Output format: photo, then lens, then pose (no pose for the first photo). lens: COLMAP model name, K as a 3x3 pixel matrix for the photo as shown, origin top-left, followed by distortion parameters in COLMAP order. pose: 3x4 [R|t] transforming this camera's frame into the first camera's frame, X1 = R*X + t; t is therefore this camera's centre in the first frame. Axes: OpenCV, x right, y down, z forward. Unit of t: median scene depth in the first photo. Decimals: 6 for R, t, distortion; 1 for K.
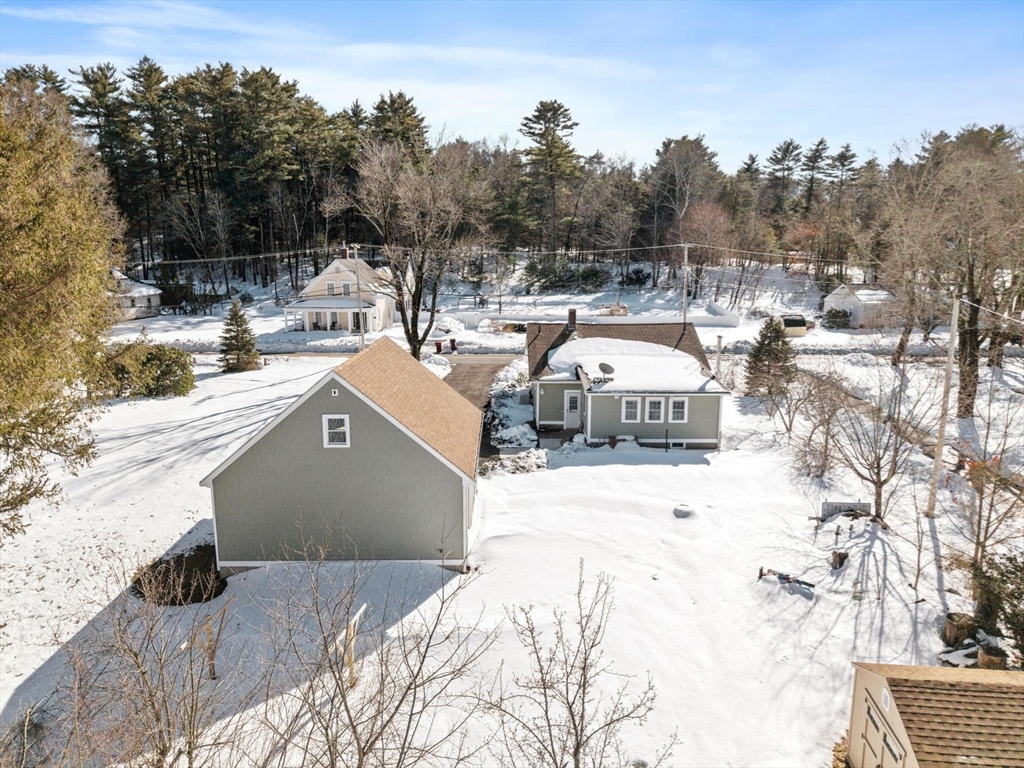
lens RADIAL K [[667.8, 0, 512.0], [0, 667.8, 384.0], [0, 0, 1]] dist [0.006306, -0.000334]
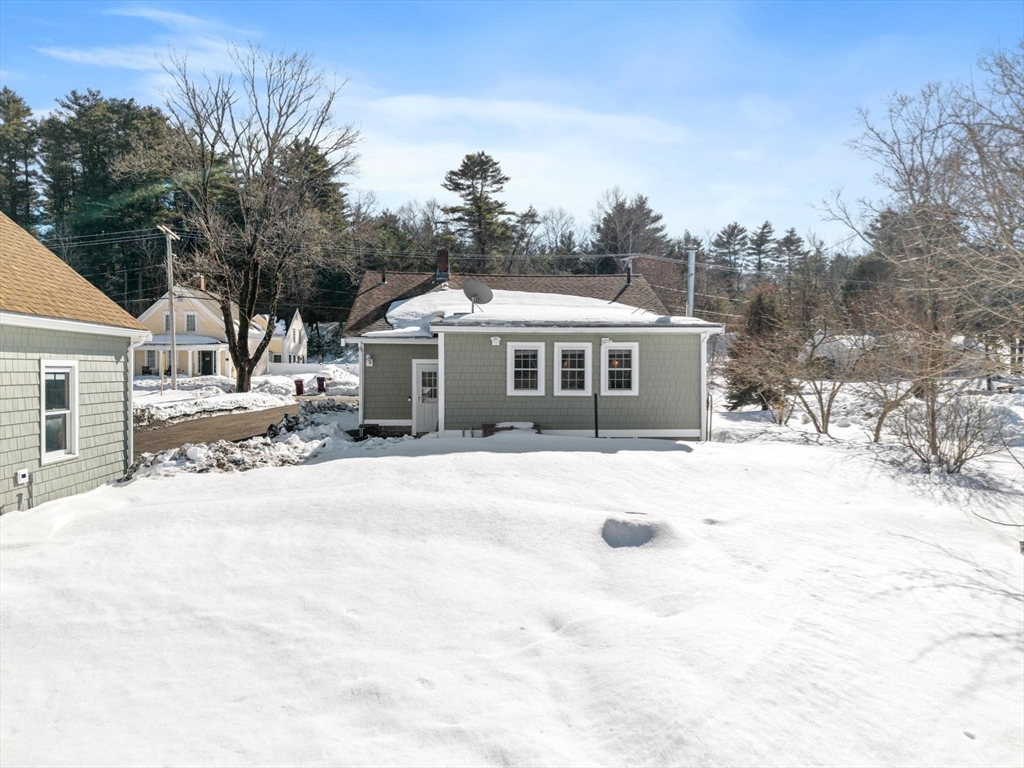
lens RADIAL K [[667.8, 0, 512.0], [0, 667.8, 384.0], [0, 0, 1]] dist [0.006306, -0.000334]
pose [[0.997627, 0.003393, 0.068770, 0.042665], [0.008871, 0.984127, -0.177243, 0.043624], [-0.068280, 0.177432, 0.981762, 0.164328]]
